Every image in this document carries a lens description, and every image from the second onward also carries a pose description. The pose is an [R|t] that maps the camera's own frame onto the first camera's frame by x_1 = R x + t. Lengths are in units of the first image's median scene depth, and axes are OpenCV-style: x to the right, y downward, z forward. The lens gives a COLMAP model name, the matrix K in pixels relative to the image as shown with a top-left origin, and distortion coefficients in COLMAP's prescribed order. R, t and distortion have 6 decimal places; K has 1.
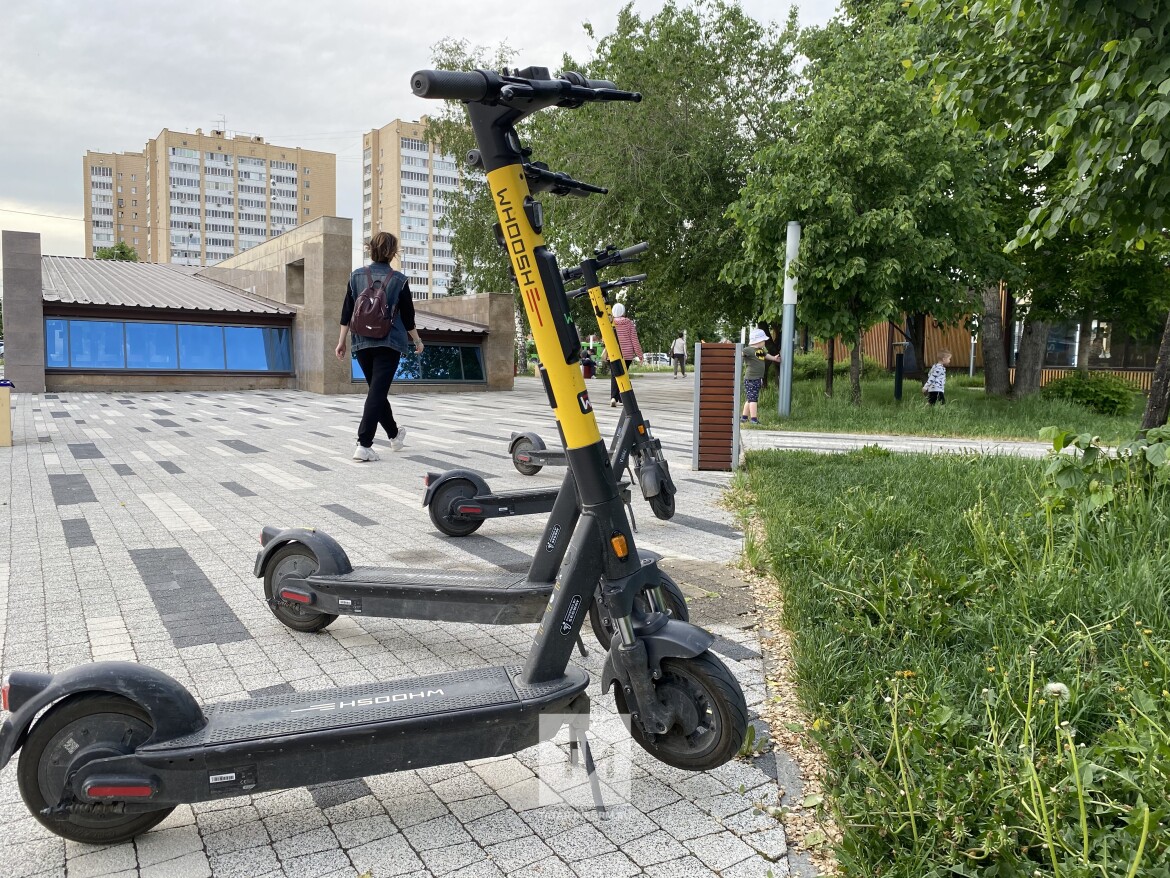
lens RADIAL K [[933.5, 0, 585.0], [0, 933.5, 439.0], [0, 0, 1]] dist [-0.069083, -0.008554]
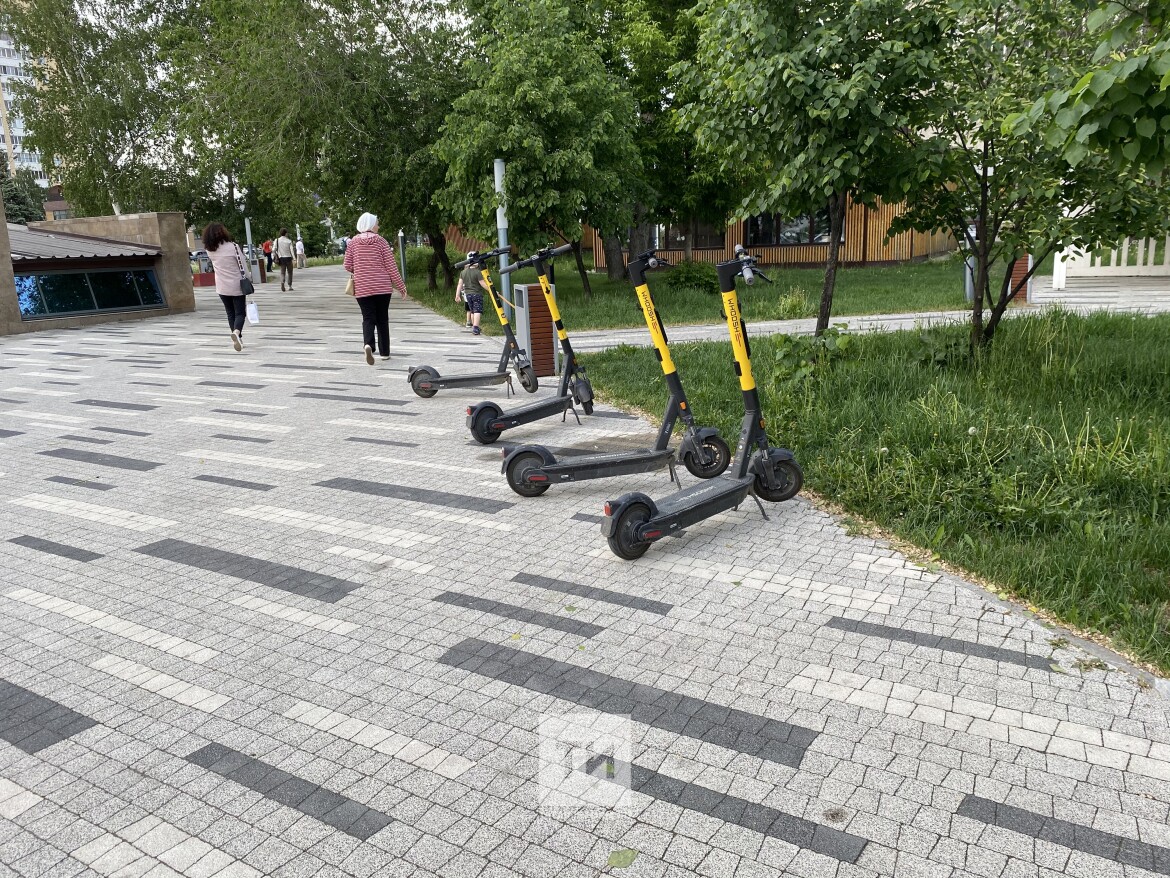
lens RADIAL K [[933.5, 0, 585.0], [0, 933.5, 439.0], [0, 0, 1]] dist [-0.069083, -0.008554]
pose [[0.899226, -0.145342, 0.412635, -0.237062], [0.089532, 0.984376, 0.151615, -0.048473], [-0.428224, -0.099392, 0.898190, -0.194408]]
